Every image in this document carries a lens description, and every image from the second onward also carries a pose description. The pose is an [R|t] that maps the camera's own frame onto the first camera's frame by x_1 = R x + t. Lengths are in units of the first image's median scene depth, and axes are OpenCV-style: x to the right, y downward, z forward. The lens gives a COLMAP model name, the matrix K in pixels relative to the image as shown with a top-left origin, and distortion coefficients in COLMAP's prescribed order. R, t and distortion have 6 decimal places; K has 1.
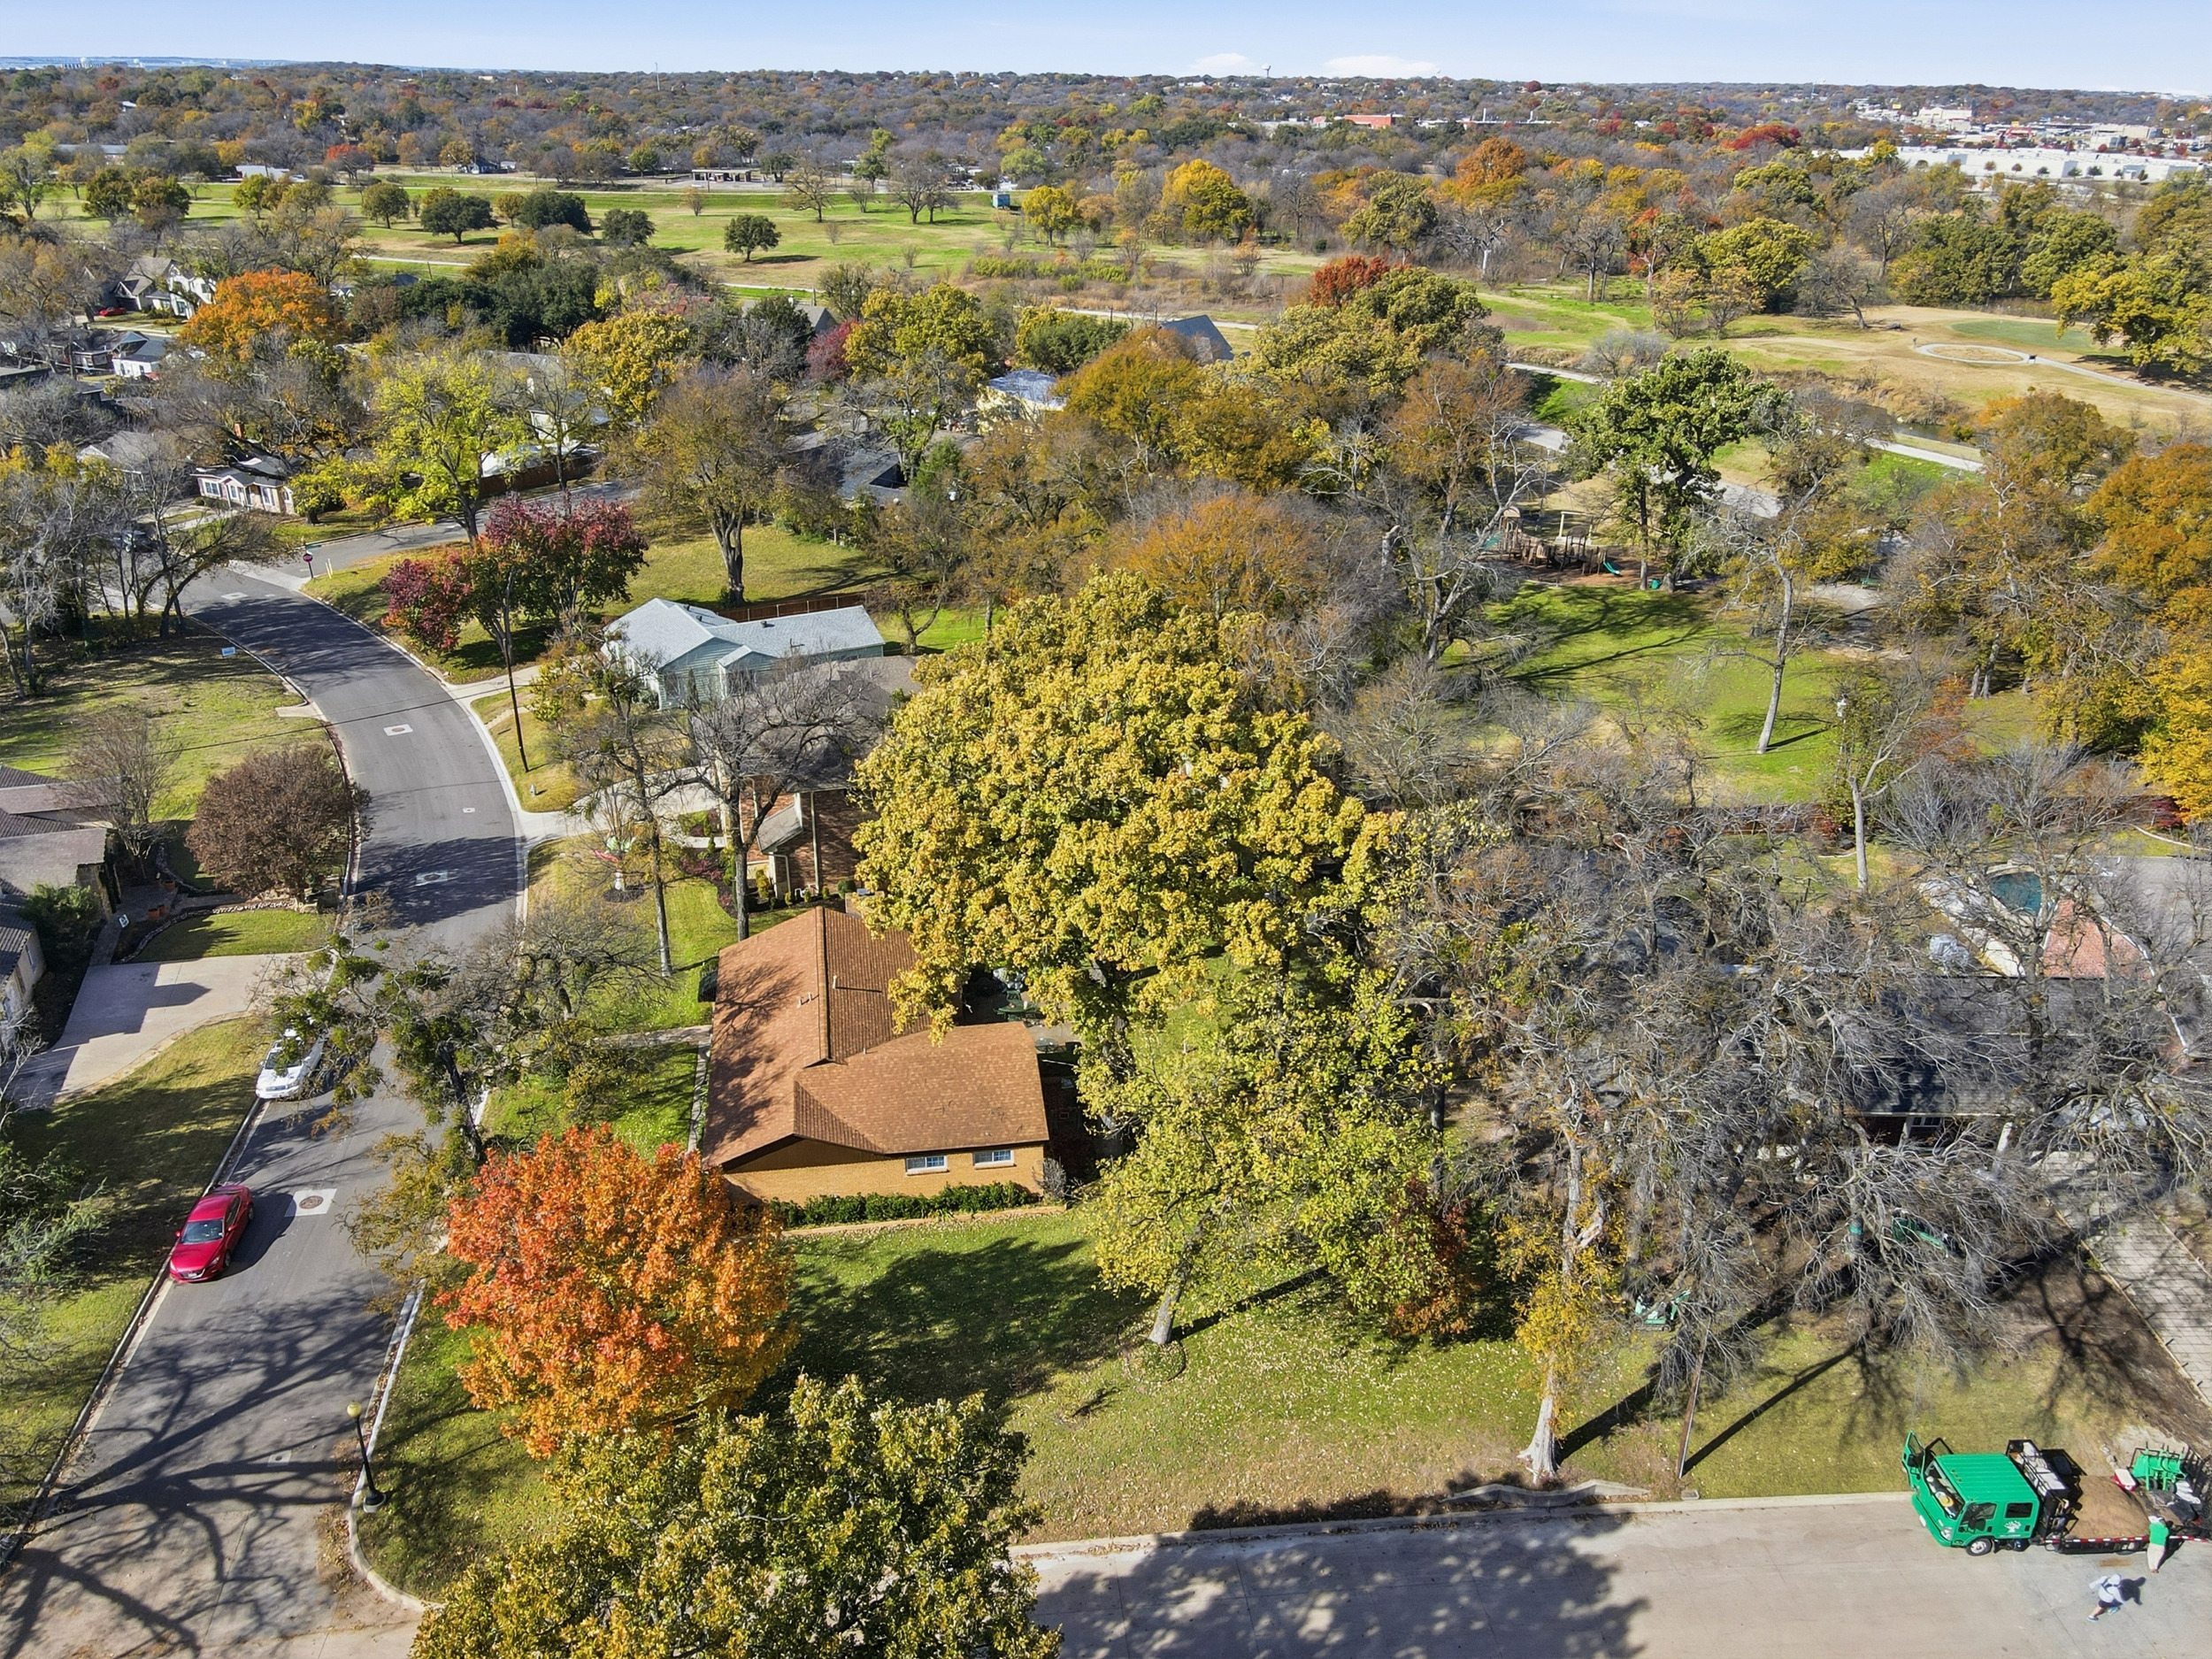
lens RADIAL K [[1547.5, 0, 1129.2], [0, 1547.5, 829.7], [0, 0, 1]] dist [0.008968, 0.002900]
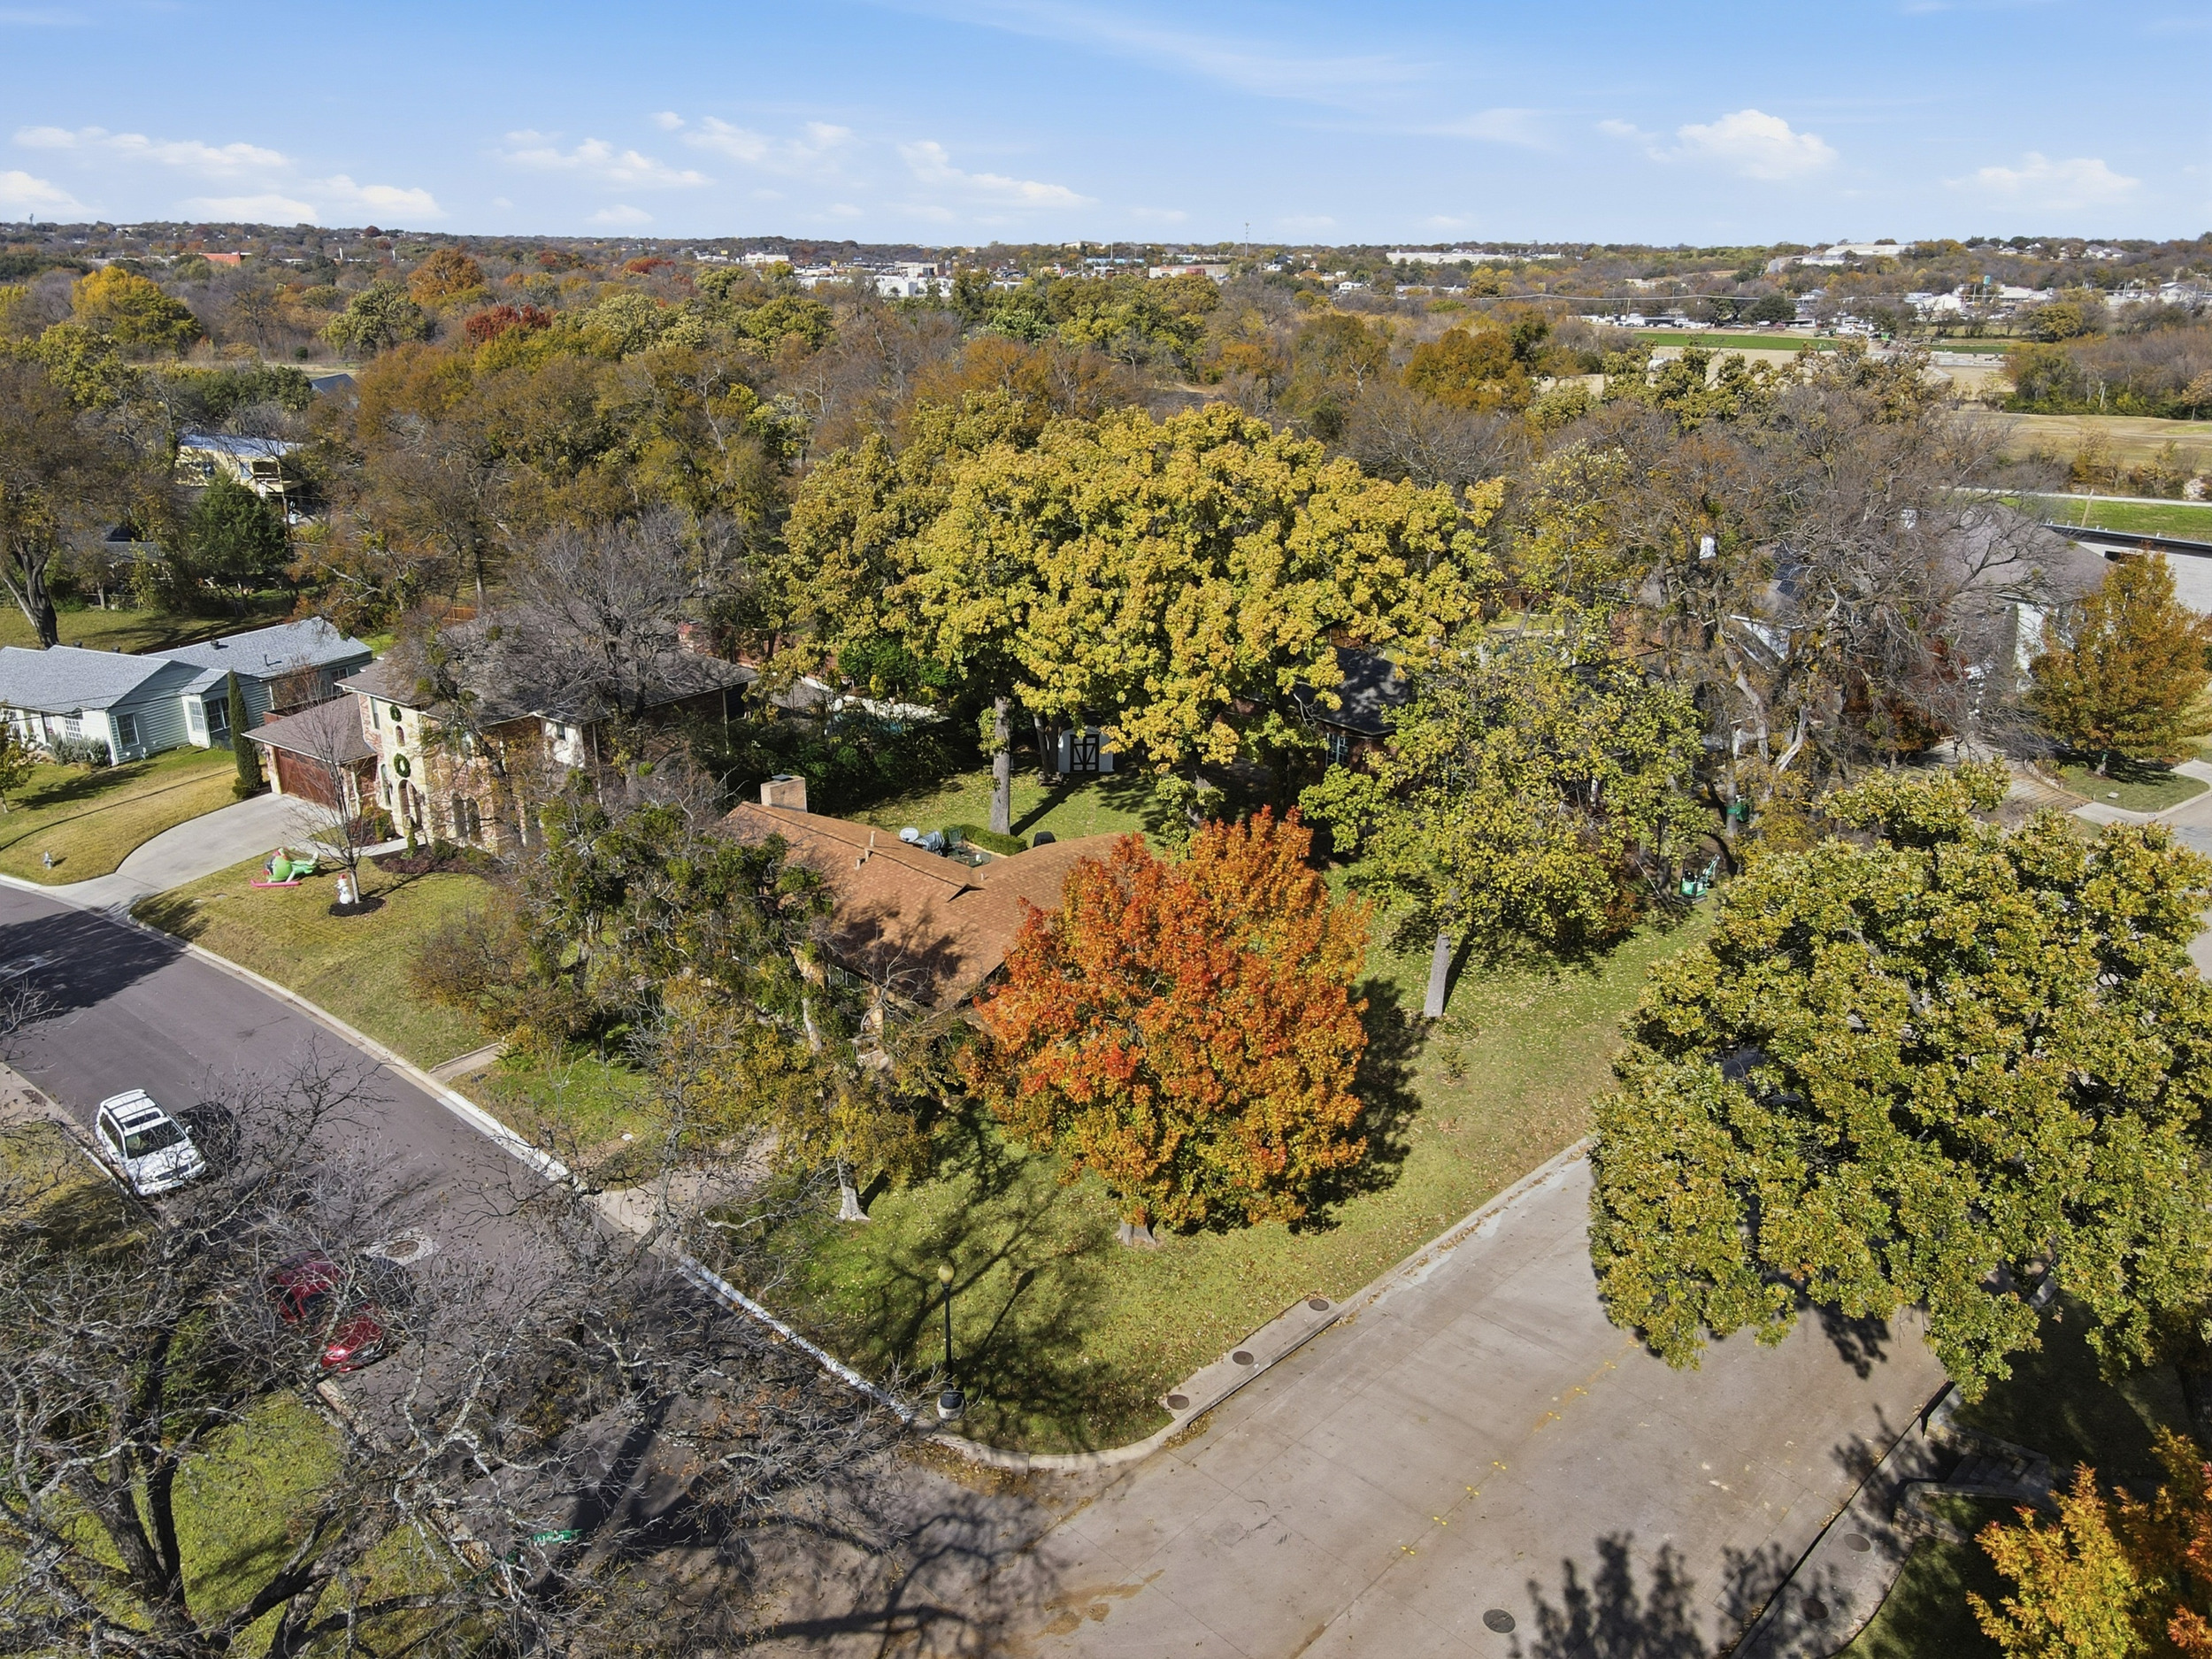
lens RADIAL K [[1592.2, 0, 1106.0], [0, 1592.2, 829.5], [0, 0, 1]] dist [0.017532, -0.000885]
pose [[0.802297, -0.217313, 0.555963, -0.634916], [0.266150, 0.963904, -0.007308, 0.147496], [-0.534307, 0.153833, 0.831175, 0.211495]]
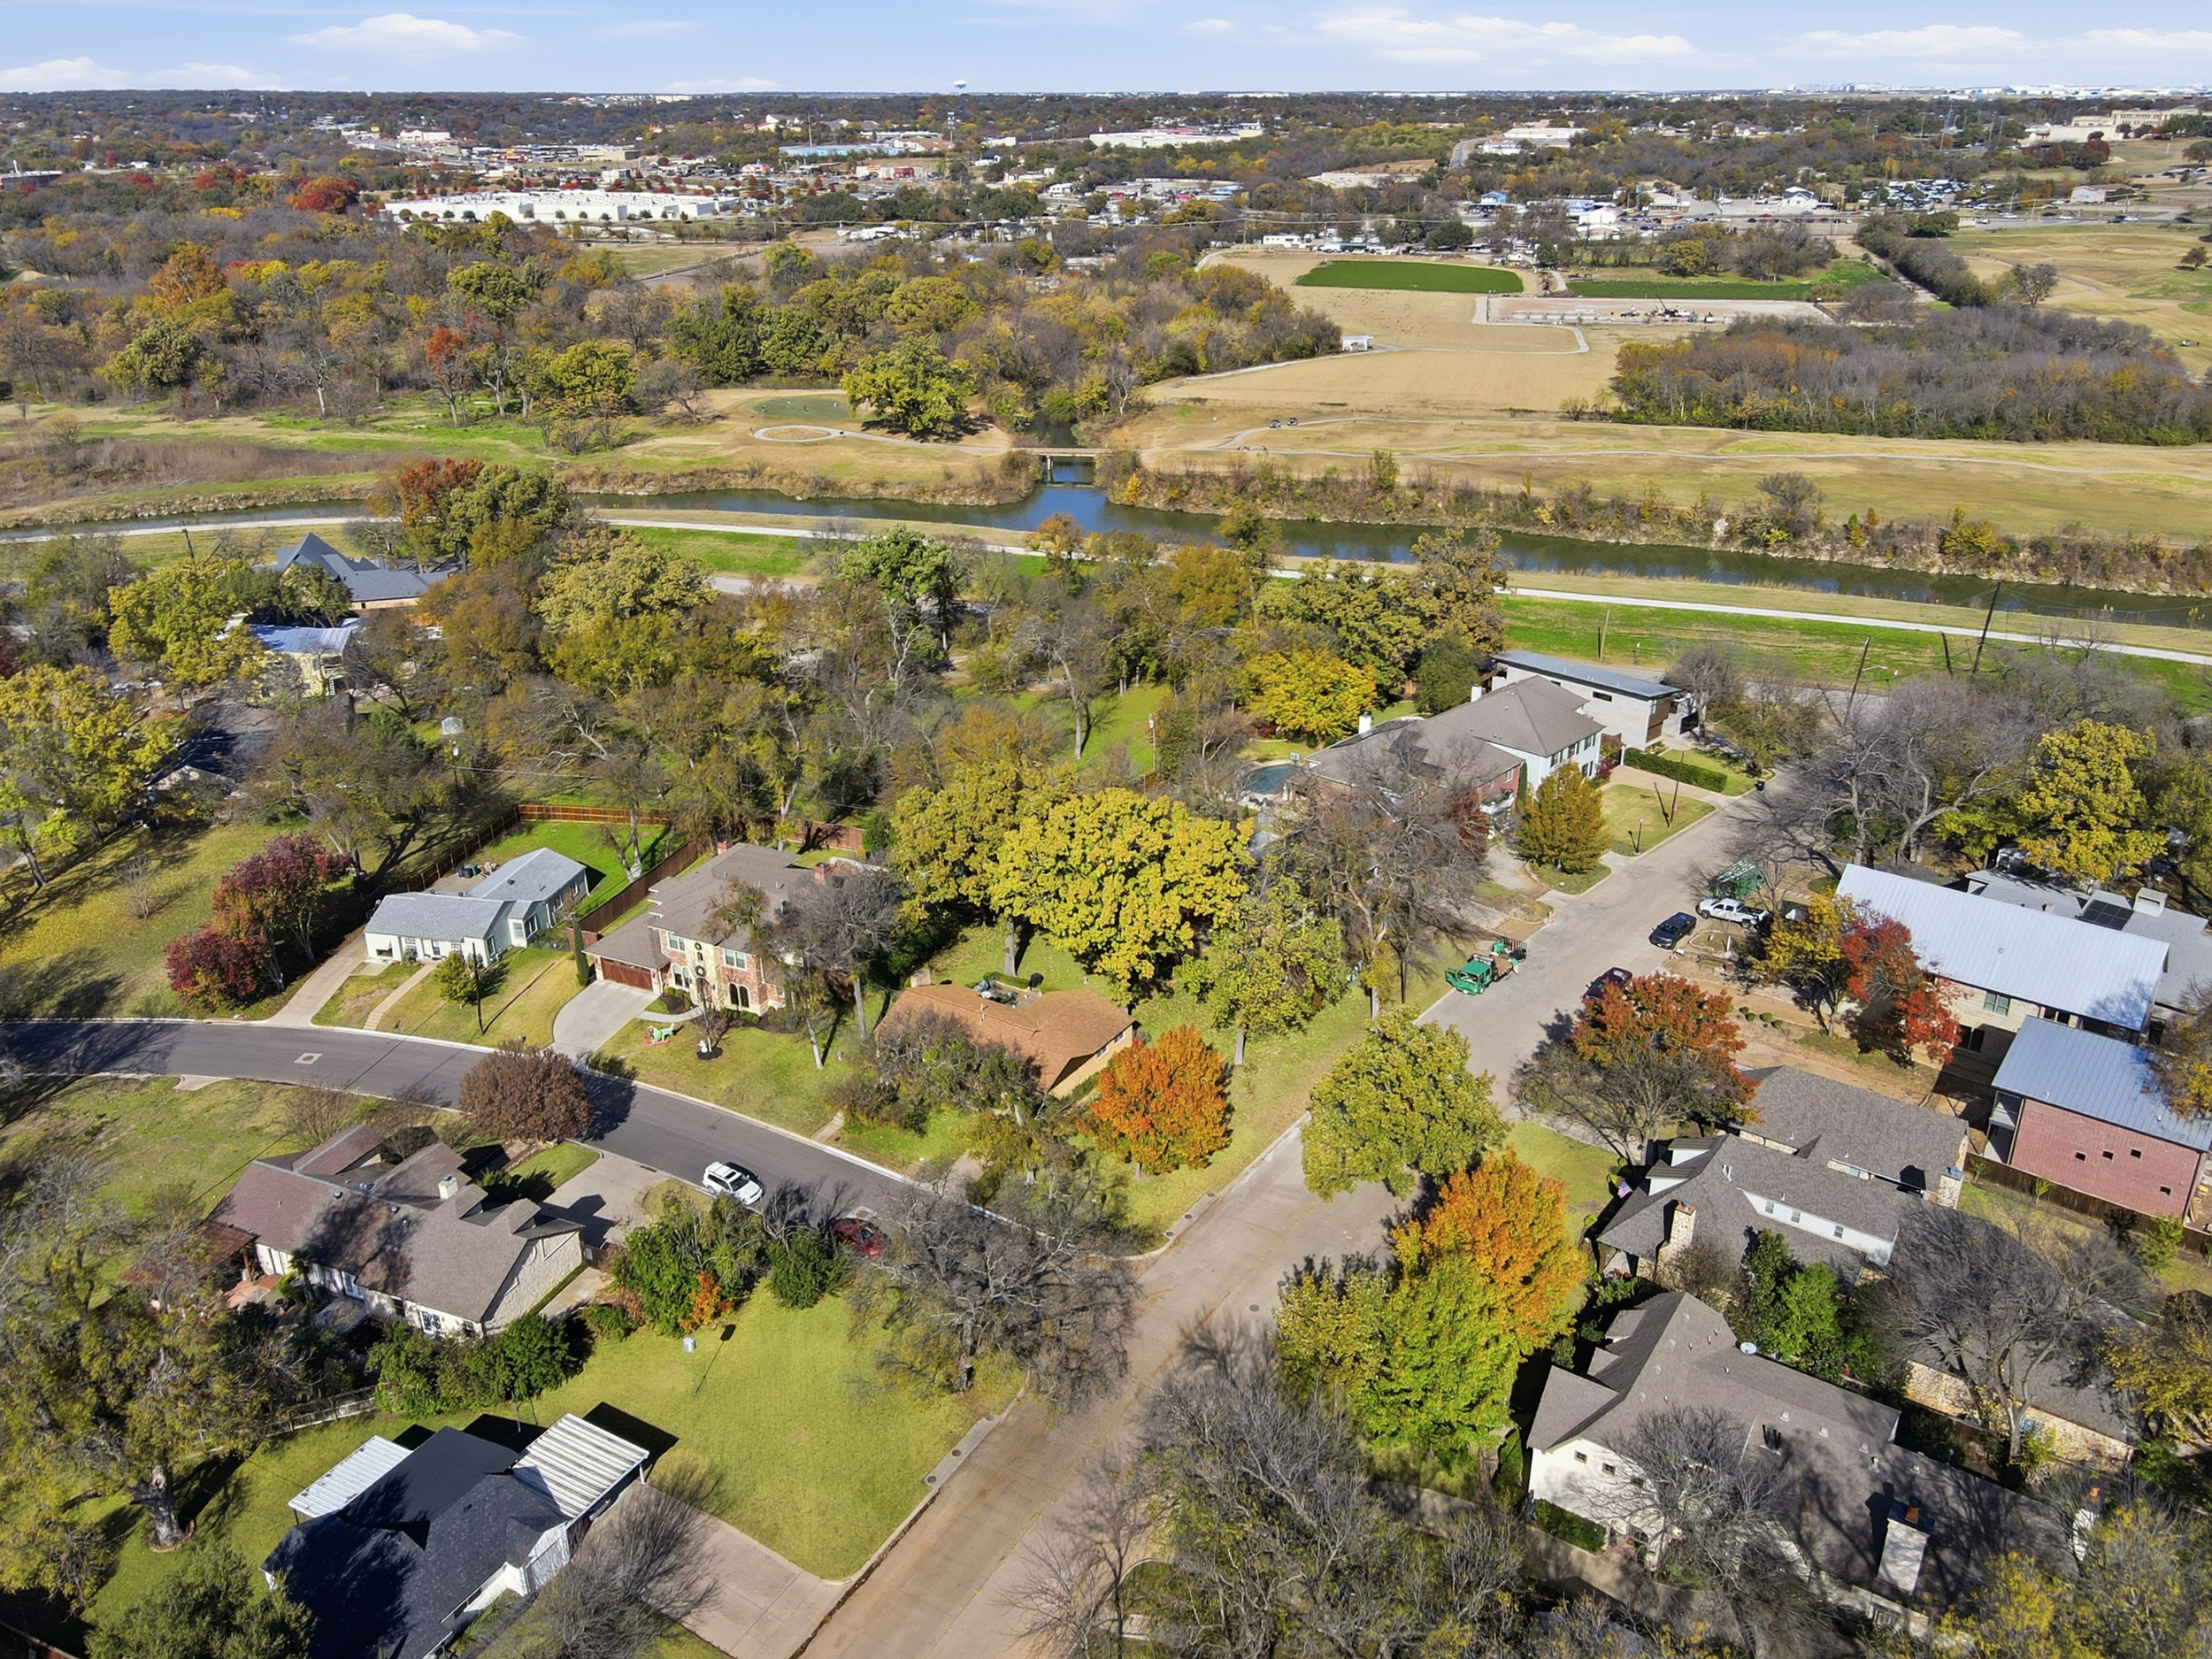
lens RADIAL K [[1588.0, 0, 1106.0], [0, 1588.0, 829.5], [0, 0, 1]] dist [0.037239, -0.027716]
pose [[0.686666, -0.315614, 0.654888, -1.403560], [0.330953, 0.937794, 0.104944, -0.278048], [-0.647271, 0.144676, 0.748404, -0.625209]]
